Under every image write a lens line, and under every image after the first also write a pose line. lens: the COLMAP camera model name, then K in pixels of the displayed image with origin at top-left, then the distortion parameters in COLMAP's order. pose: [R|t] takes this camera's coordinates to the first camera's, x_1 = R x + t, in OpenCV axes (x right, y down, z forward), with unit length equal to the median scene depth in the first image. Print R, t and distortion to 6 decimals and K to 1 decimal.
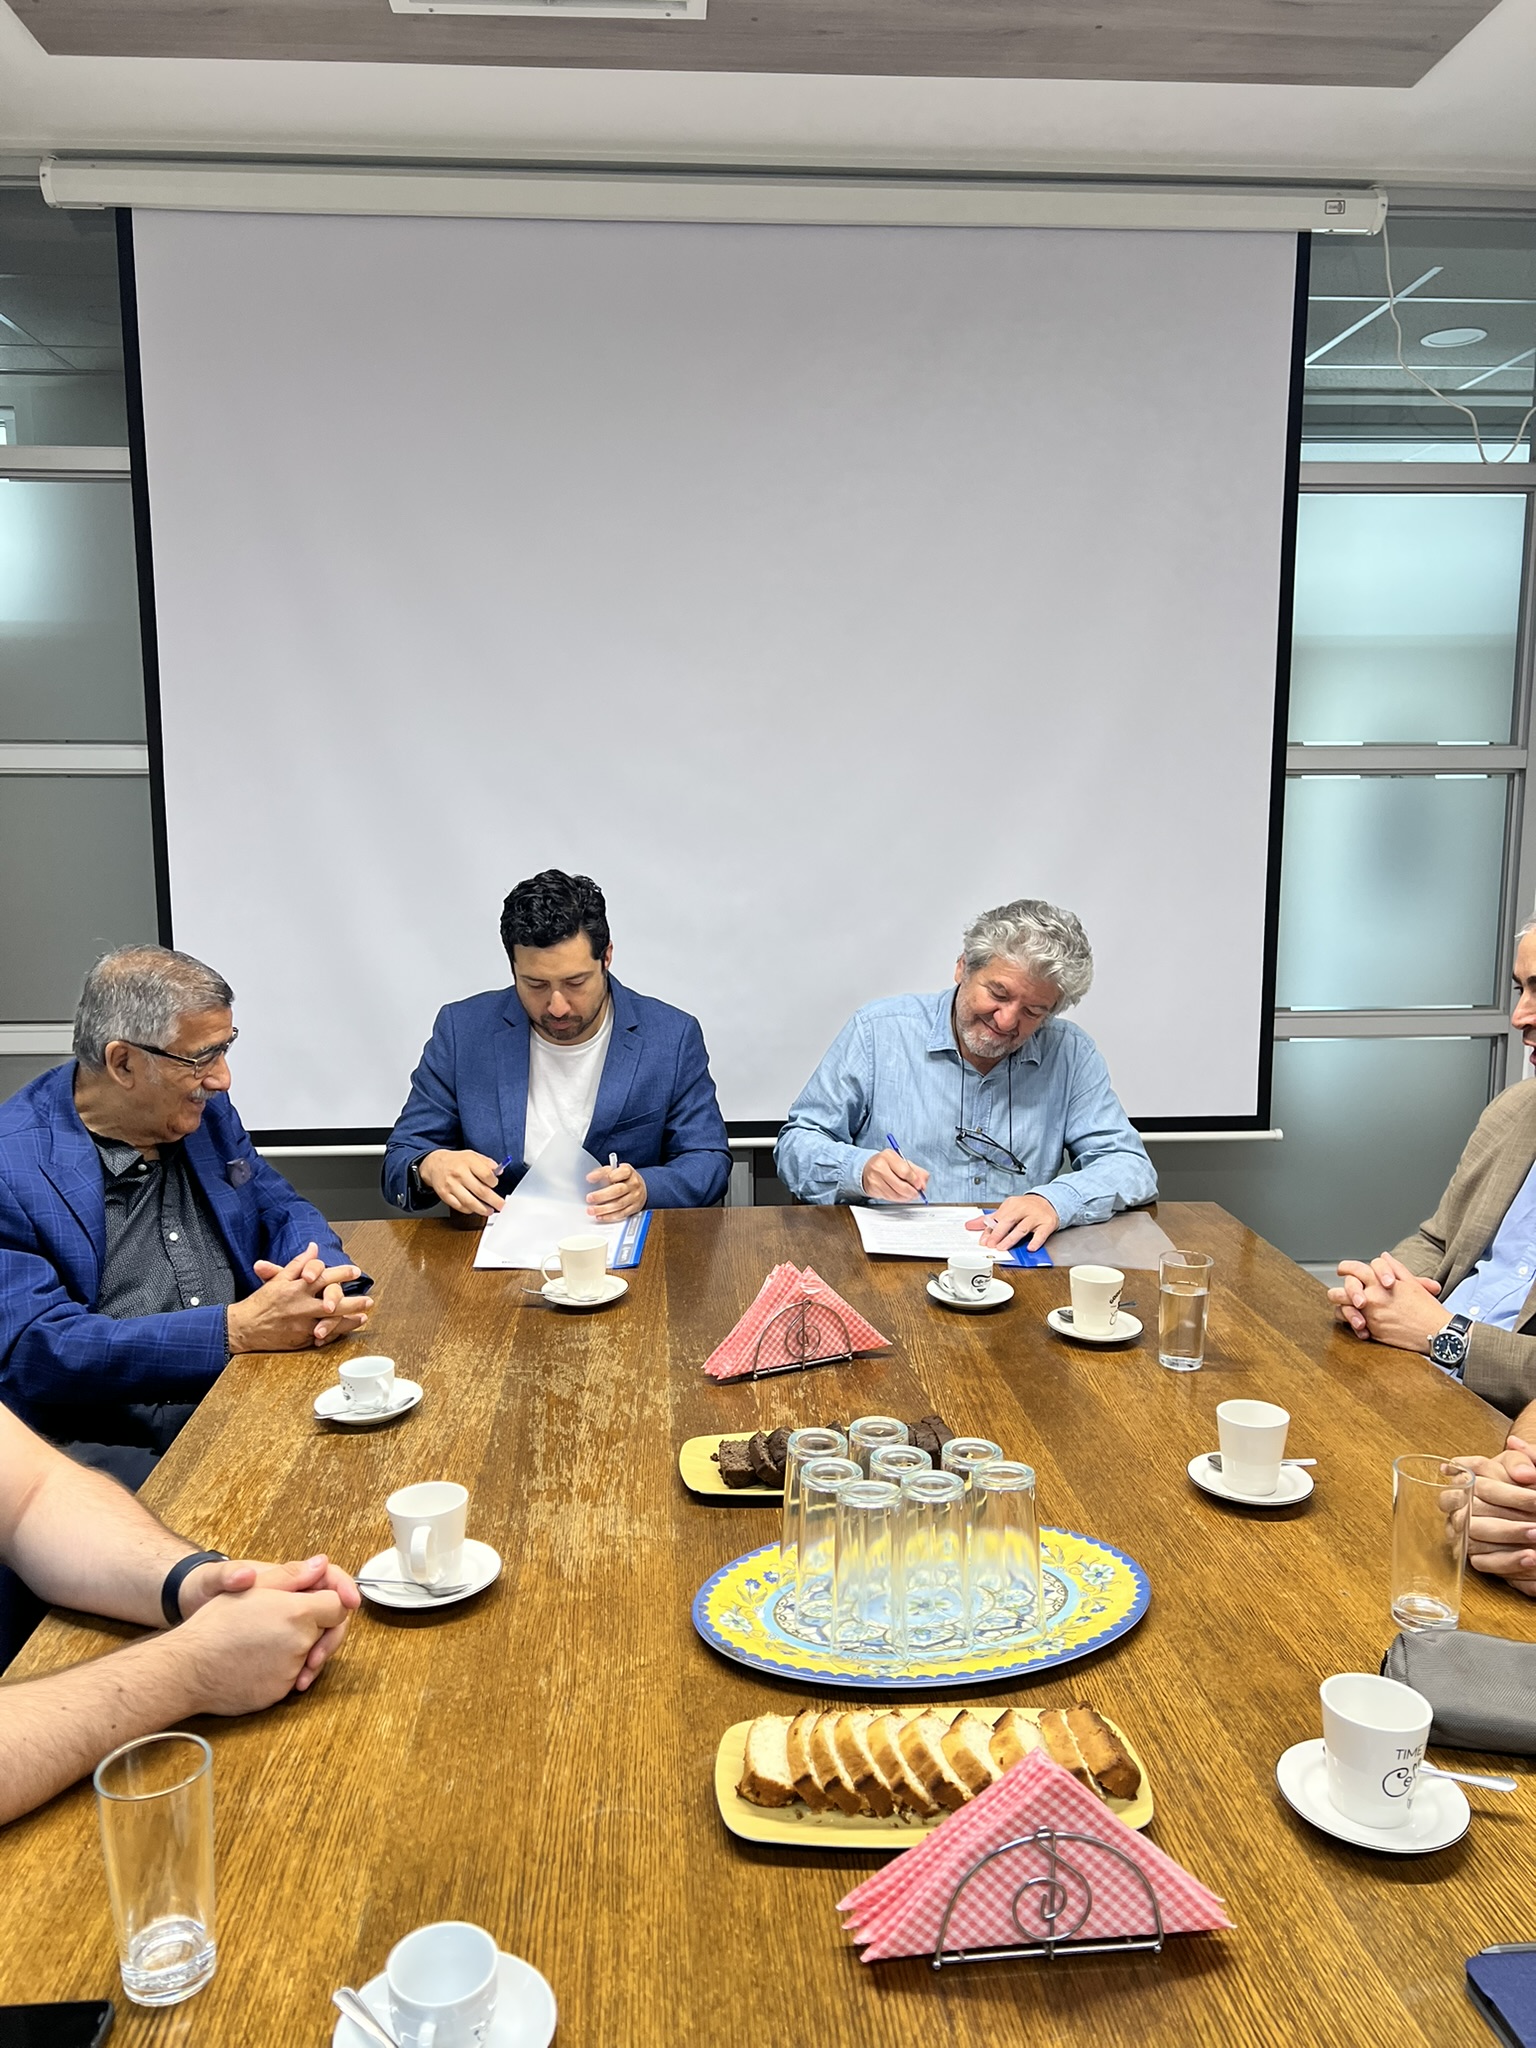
lens RADIAL K [[1568.0, 0, 767.4], [0, 1568.0, 1018.6], [0, 0, 1]] dist [0.004947, -0.005501]
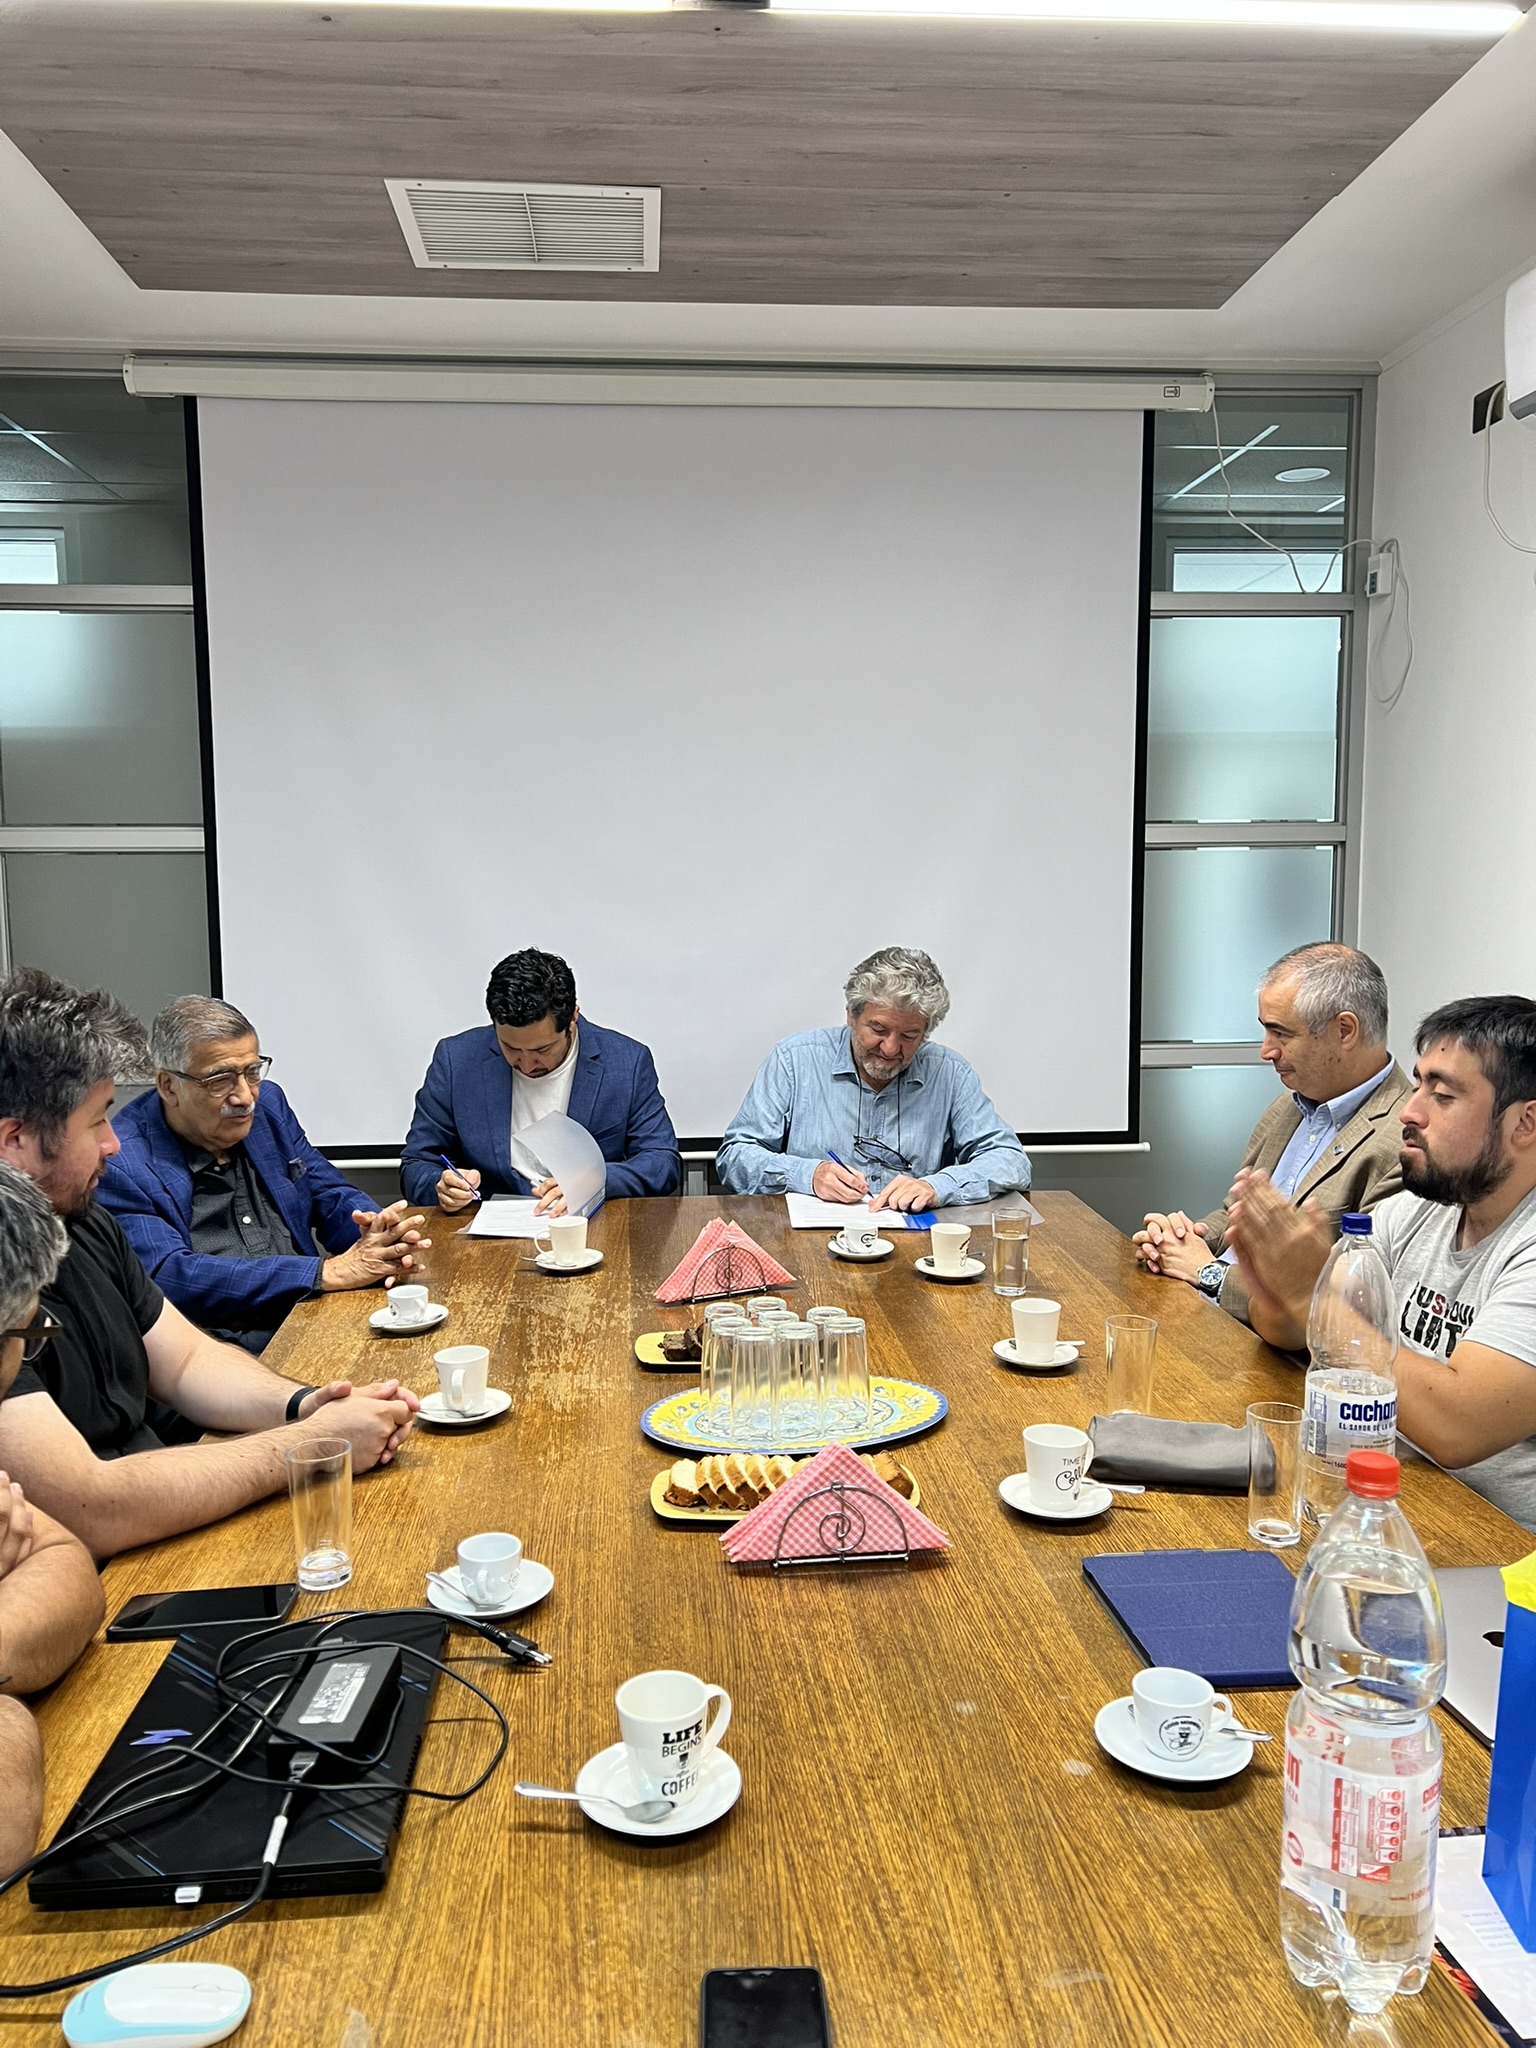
lens RADIAL K [[1568.0, 0, 777.3], [0, 1568.0, 1036.3], [0, 0, 1]] dist [0.004947, -0.005501]
pose [[0.999788, -0.005564, 0.019821, 0.039257], [0.006063, 0.999664, -0.025204, 0.034052], [-0.019674, 0.025319, 0.999486, -0.362843]]
